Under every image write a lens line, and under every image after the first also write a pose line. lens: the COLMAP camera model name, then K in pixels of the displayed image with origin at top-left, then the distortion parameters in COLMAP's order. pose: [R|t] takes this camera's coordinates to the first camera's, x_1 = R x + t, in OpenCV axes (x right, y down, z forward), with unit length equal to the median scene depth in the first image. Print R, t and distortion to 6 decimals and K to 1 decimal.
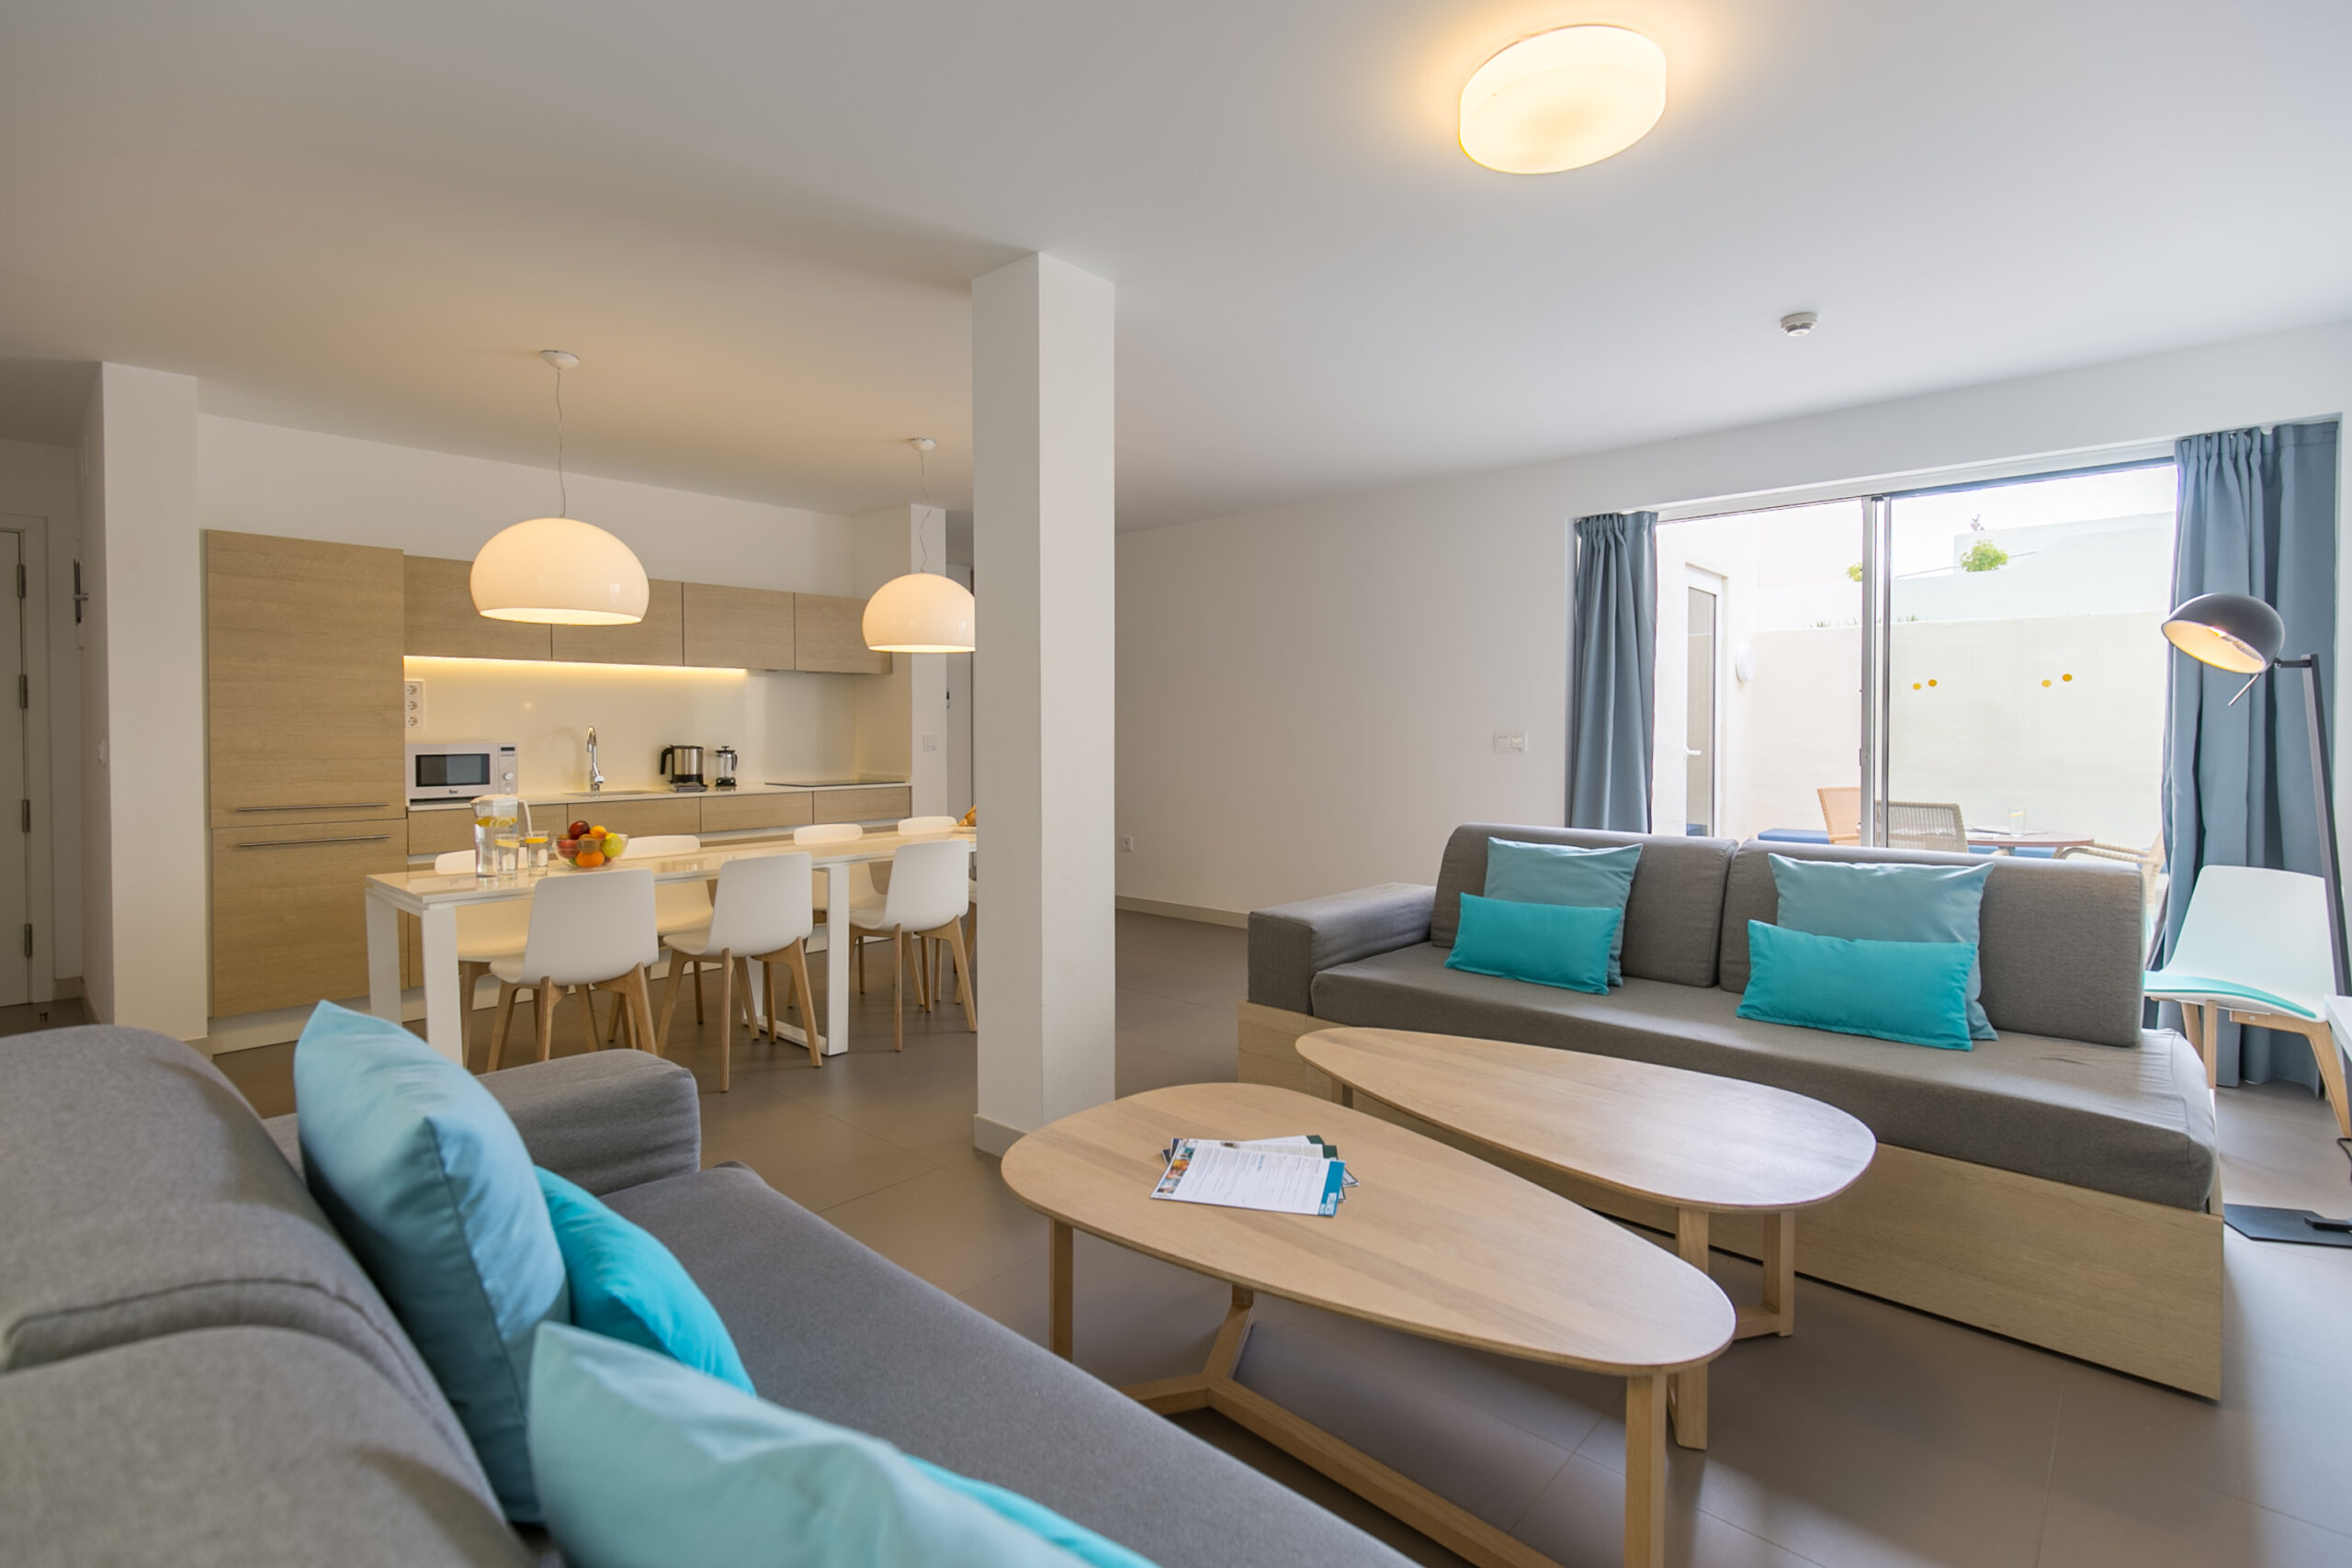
lens RADIAL K [[1078.7, 0, 1171.1], [0, 1078.7, 745.2], [0, 0, 1]] dist [0.000204, 0.000026]
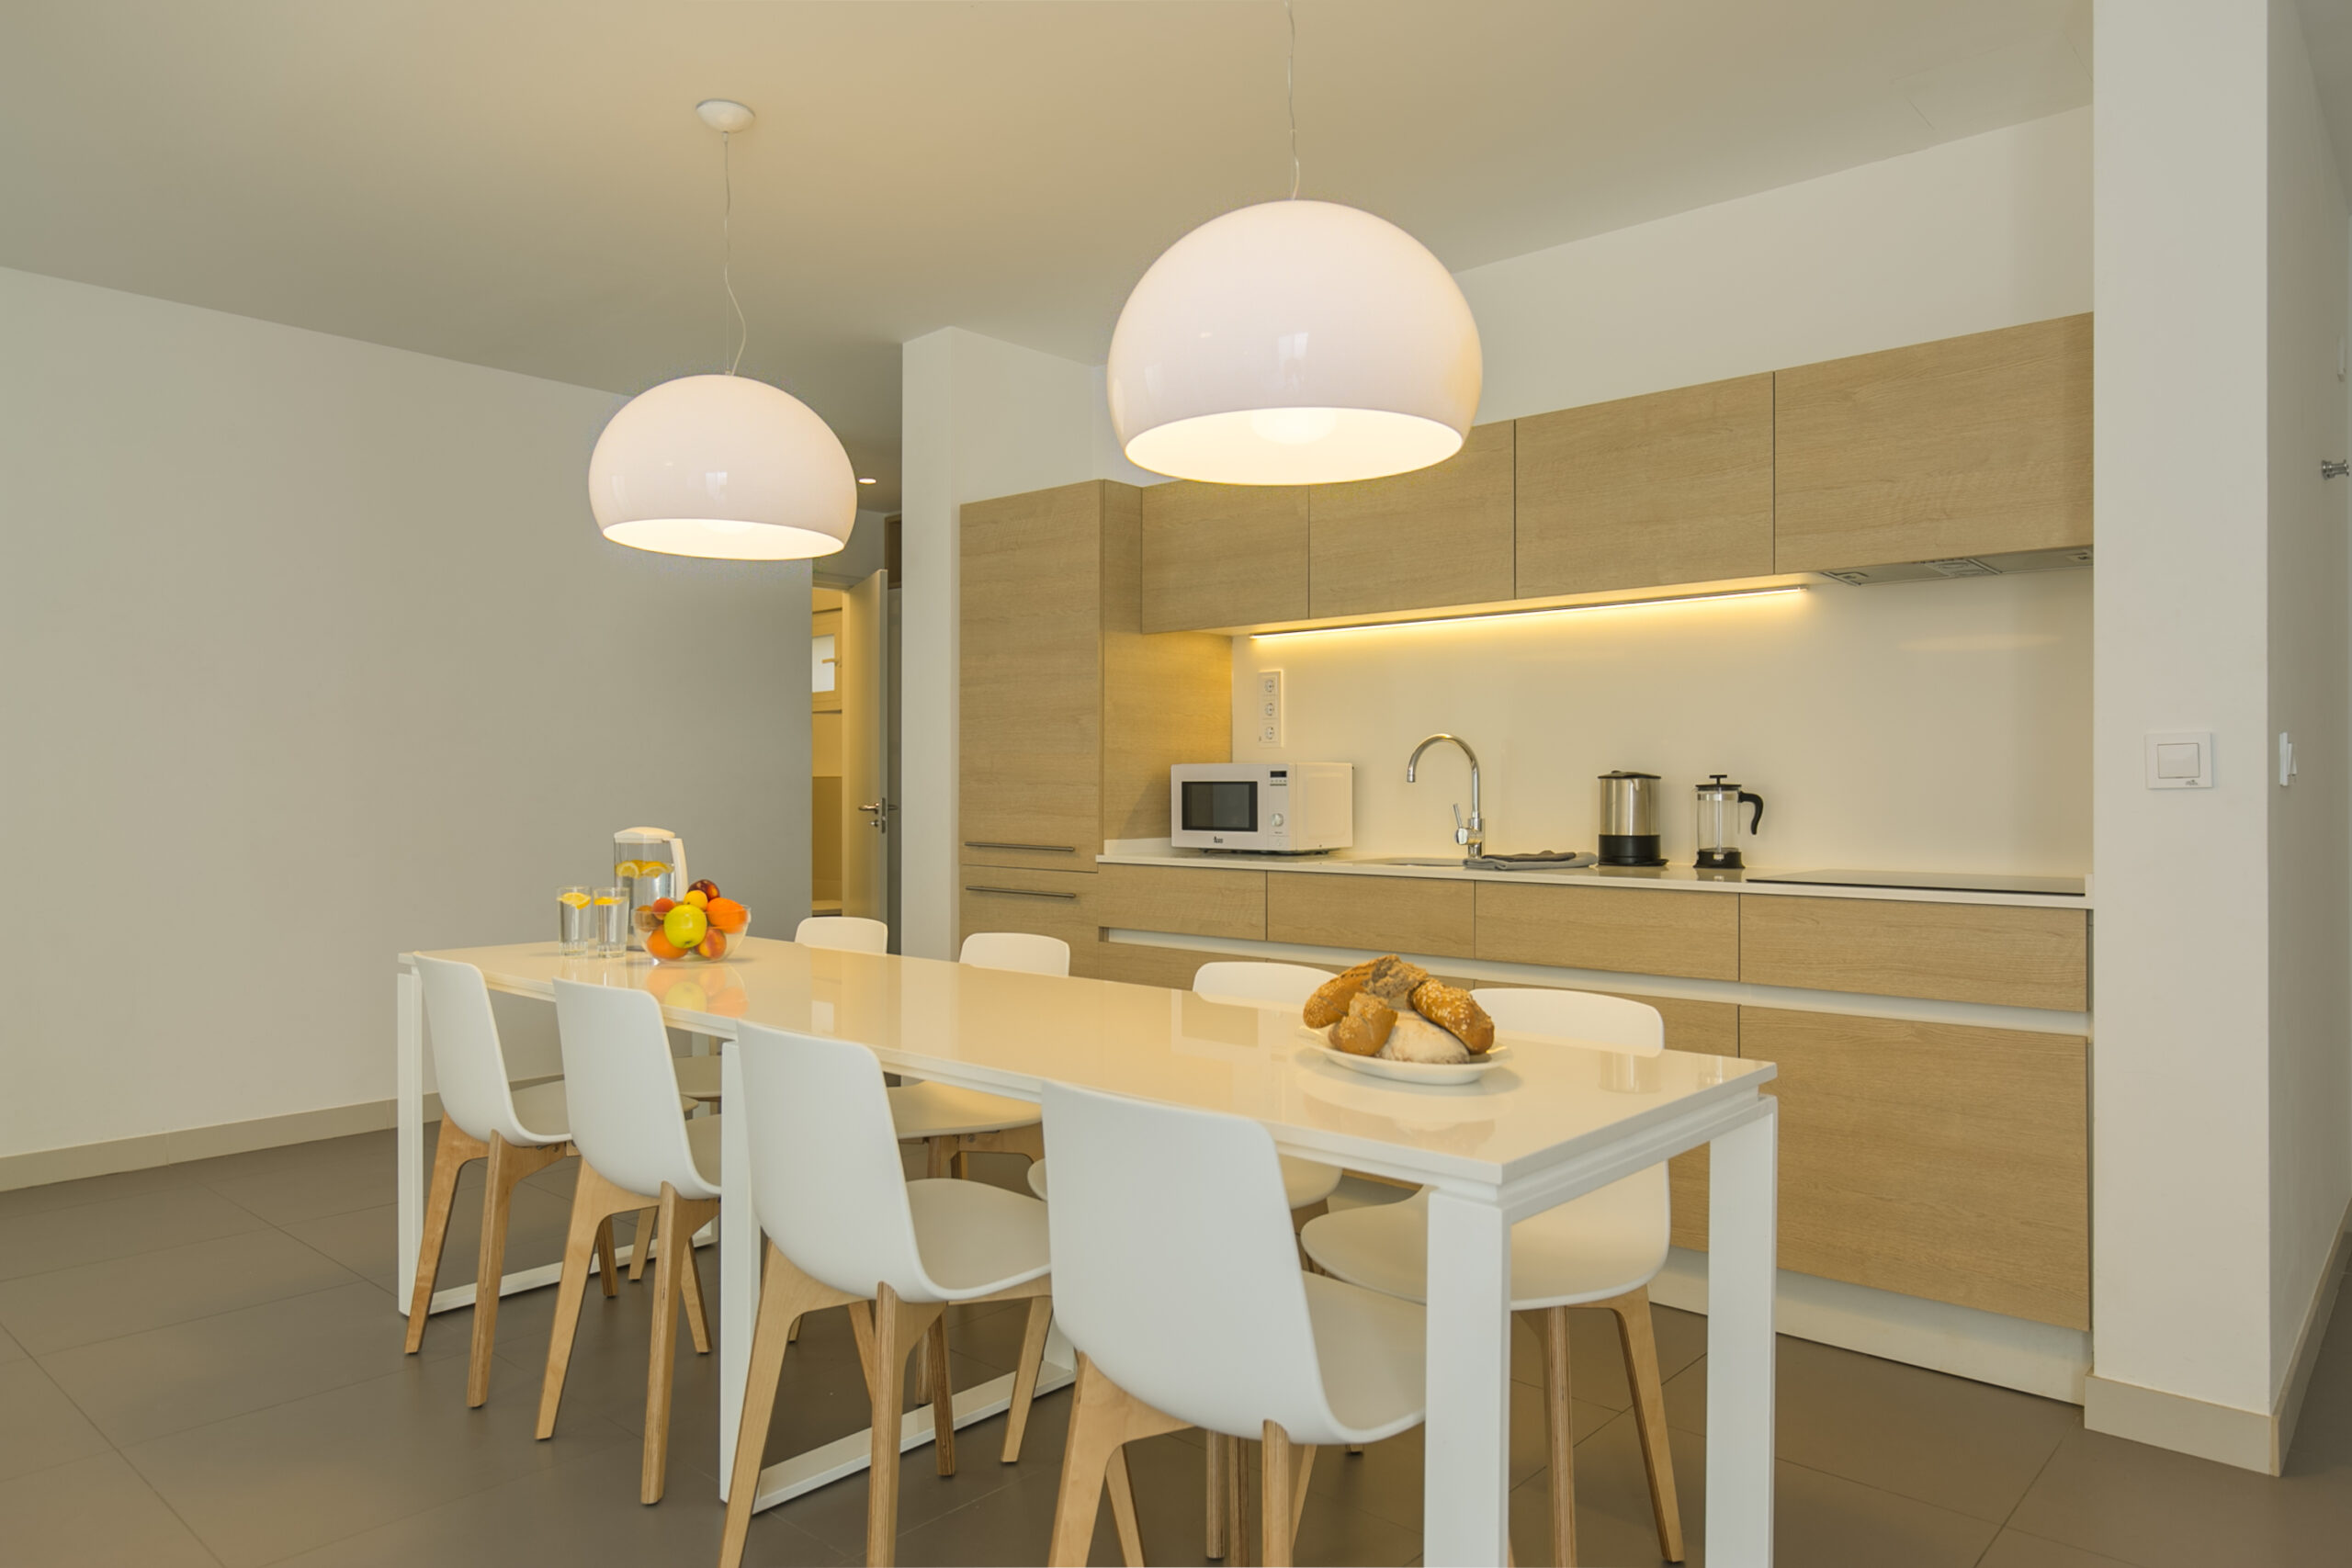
lens RADIAL K [[1527.9, 0, 1176.0], [0, 1527.9, 784.0], [0, 0, 1]] dist [-0.002683, -0.000587]
pose [[0.006614, -0.002451, -0.999975, 0.231095], [-0.017313, 0.999847, -0.002565, 0.012283], [0.999828, 0.017329, 0.006571, 0.944846]]
